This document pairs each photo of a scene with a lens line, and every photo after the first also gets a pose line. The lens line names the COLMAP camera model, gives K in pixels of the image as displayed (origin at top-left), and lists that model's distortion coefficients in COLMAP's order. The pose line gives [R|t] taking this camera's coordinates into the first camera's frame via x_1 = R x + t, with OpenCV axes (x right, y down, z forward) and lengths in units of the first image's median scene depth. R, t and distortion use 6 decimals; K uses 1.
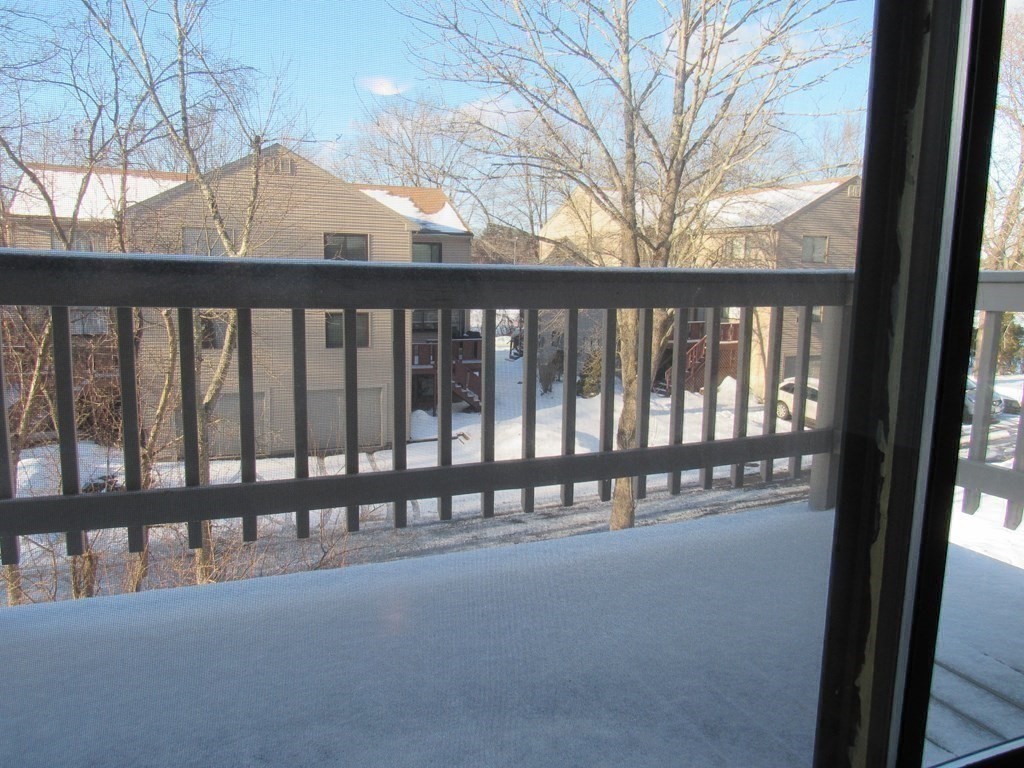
lens RADIAL K [[736.5, 0, 512.0], [0, 736.5, 384.0], [0, 0, 1]] dist [0.000055, 0.001947]
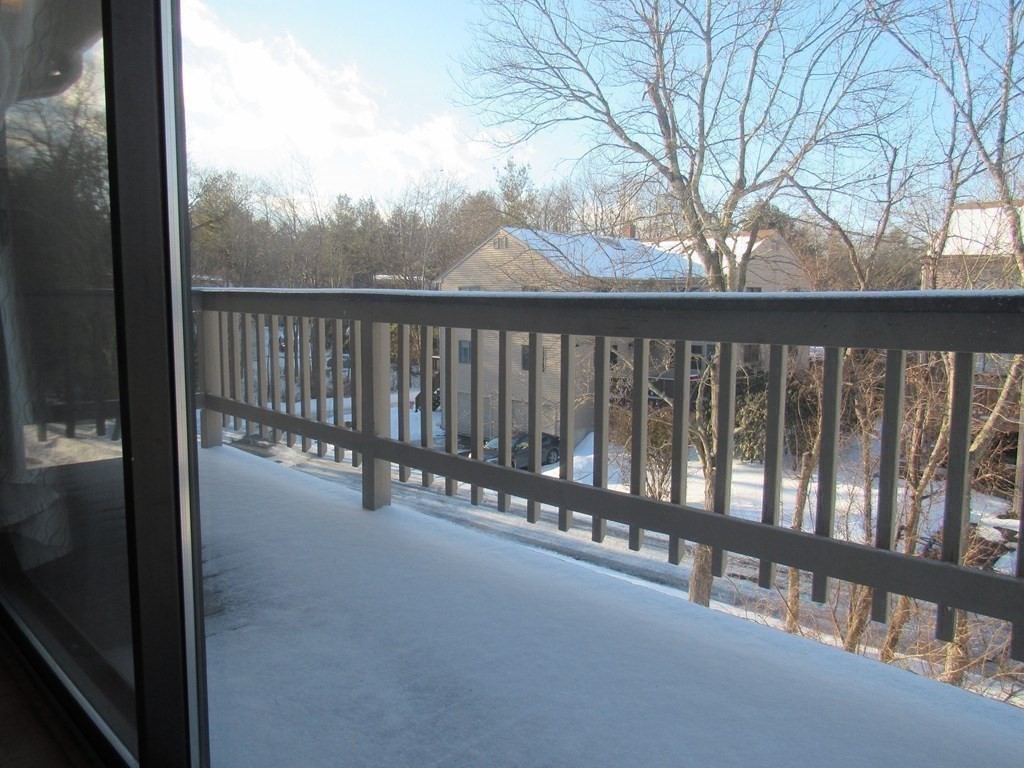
lens RADIAL K [[757.2, 0, 512.0], [0, 757.2, 384.0], [0, 0, 1]] dist [0.000291, 0.001853]
pose [[0.366877, 0.092763, -0.925633, 0.917664], [-0.143480, 0.988752, 0.042220, -0.066471], [0.919138, 0.117320, 0.376060, 0.532771]]
